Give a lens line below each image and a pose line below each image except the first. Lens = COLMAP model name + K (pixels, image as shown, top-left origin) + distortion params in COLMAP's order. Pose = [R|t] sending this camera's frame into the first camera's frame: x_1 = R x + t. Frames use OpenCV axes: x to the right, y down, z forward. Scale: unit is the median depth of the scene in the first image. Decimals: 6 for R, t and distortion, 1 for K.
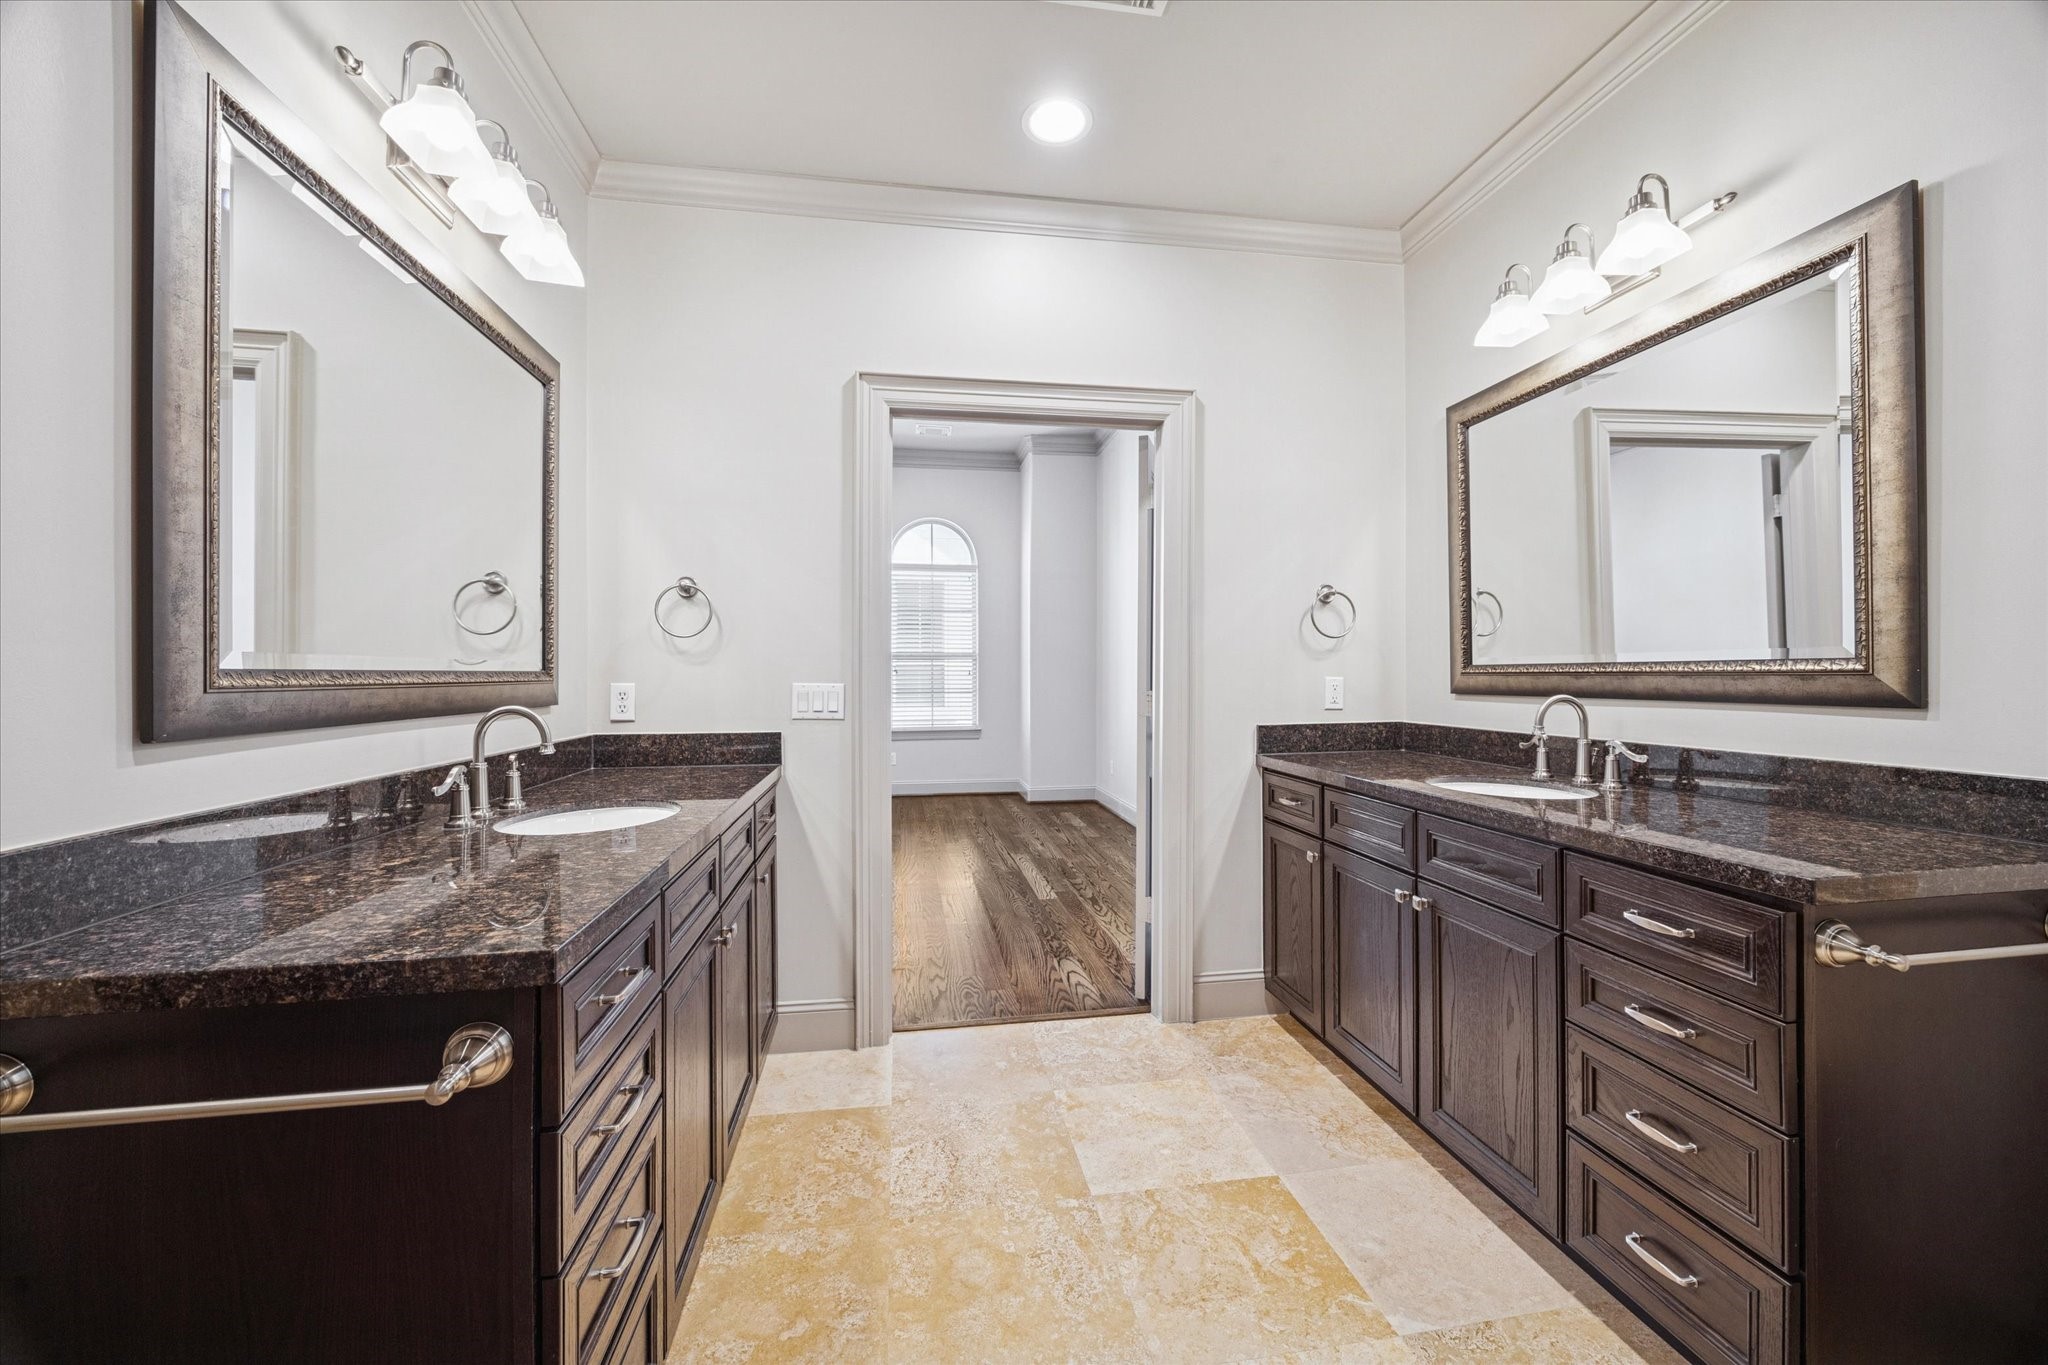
lens RADIAL K [[790.5, 0, 1015.2], [0, 790.5, 669.1], [0, 0, 1]] dist [-0.000837, -0.000066]
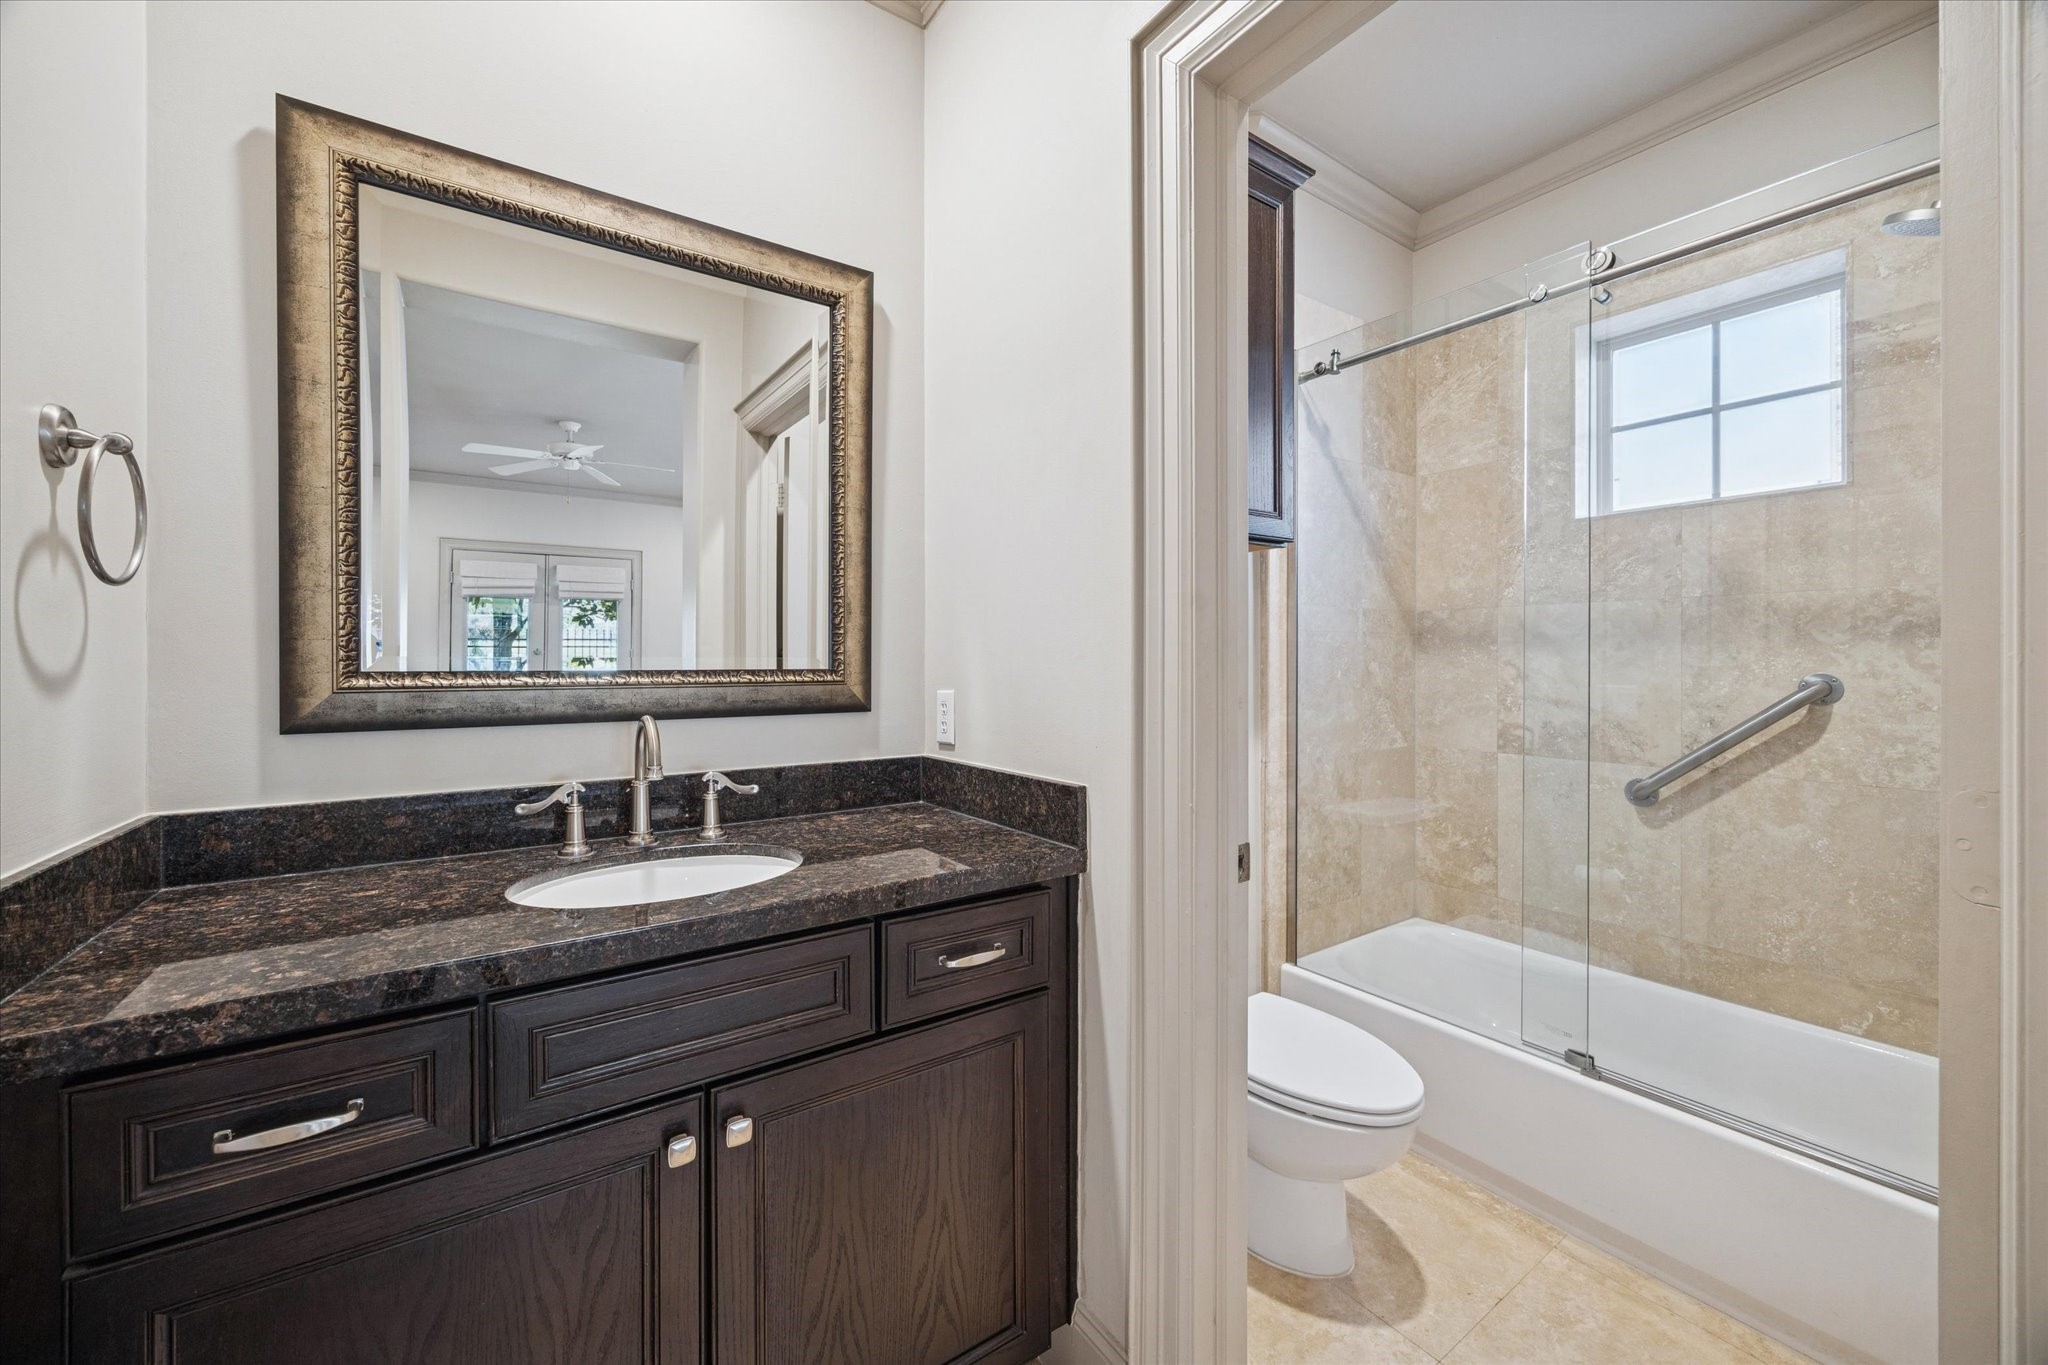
lens RADIAL K [[775.4, 0, 951.0], [0, 775.4, 680.4], [0, 0, 1]] dist [0.054874, -0.000018]
pose [[-0.390529, 0.008803, 0.920548, -0.032182], [0.005197, 0.999959, -0.007357, 0.006967], [-0.920576, 0.001911, -0.390559, 1.008171]]
